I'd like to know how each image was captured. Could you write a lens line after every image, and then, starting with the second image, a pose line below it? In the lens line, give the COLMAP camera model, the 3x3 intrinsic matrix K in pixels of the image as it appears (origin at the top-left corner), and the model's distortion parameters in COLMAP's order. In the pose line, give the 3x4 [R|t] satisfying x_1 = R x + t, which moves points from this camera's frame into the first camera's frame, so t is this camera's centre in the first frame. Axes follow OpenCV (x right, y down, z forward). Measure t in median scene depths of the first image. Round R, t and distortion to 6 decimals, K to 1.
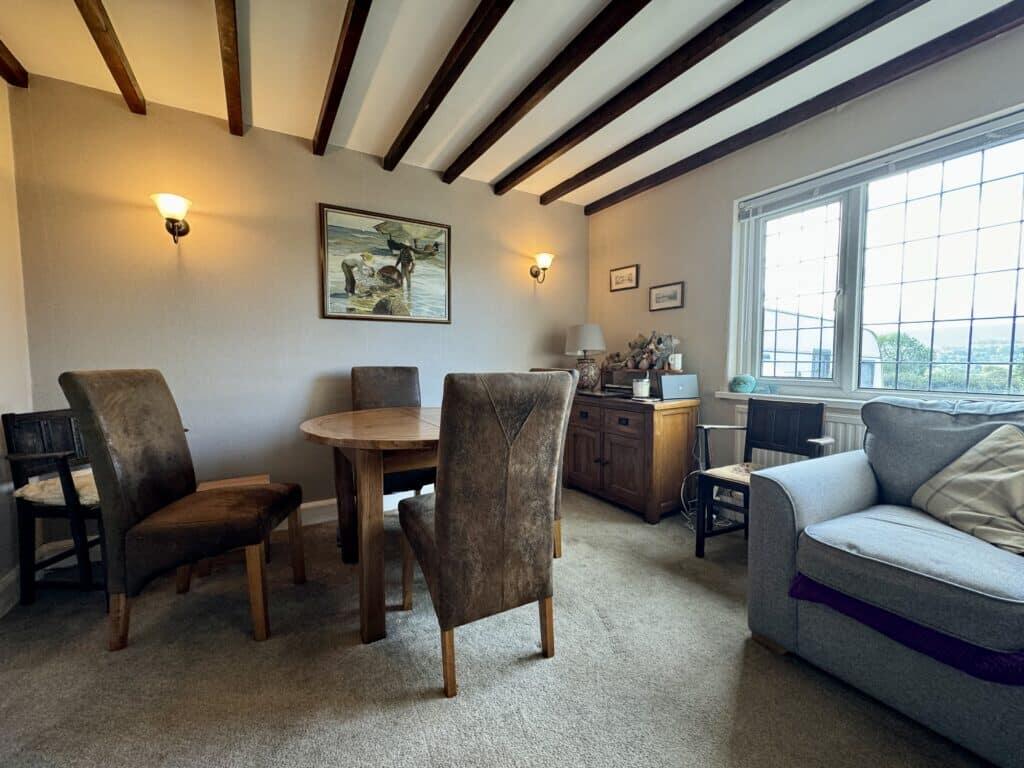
lens RADIAL K [[408.4, 0, 512.5], [0, 408.4, 382.9], [0, 0, 1]] dist [-0.000260, 0.000019]
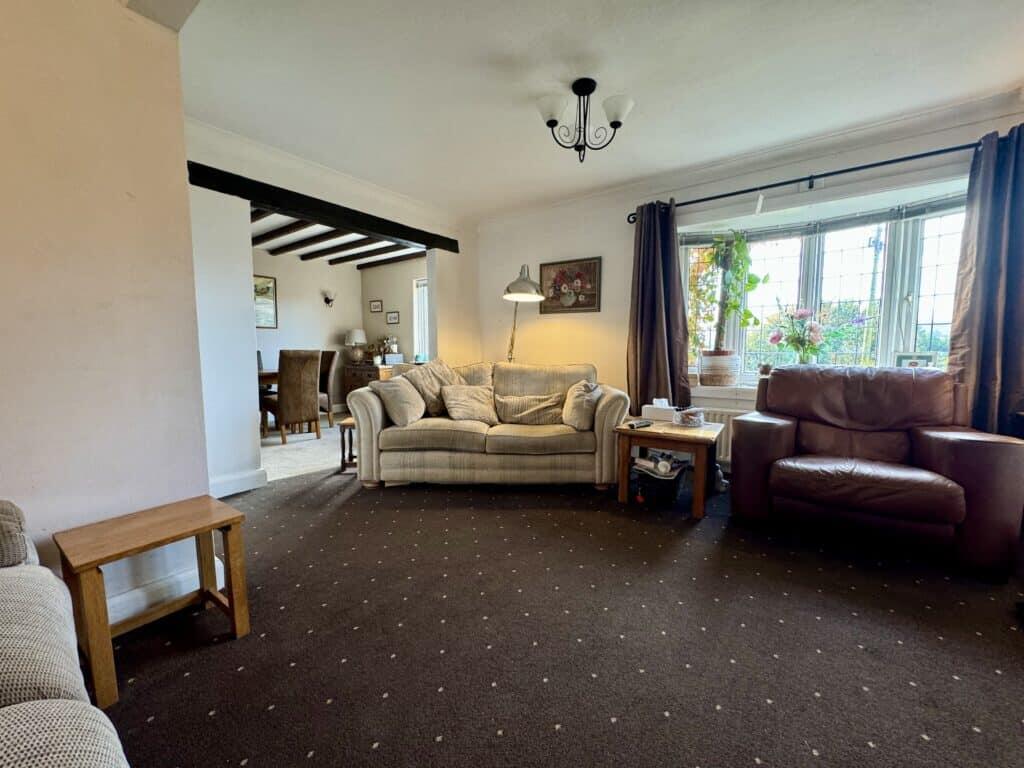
lens RADIAL K [[408.4, 0, 509.7], [0, 408.4, 381.4], [0, 0, 1]] dist [-0.000260, 0.000019]
pose [[0.929064, -0.026851, 0.368944, 0.159948], [0.020569, 0.999569, 0.020951, 0.093562], [-0.369348, -0.011876, 0.929215, -1.288411]]
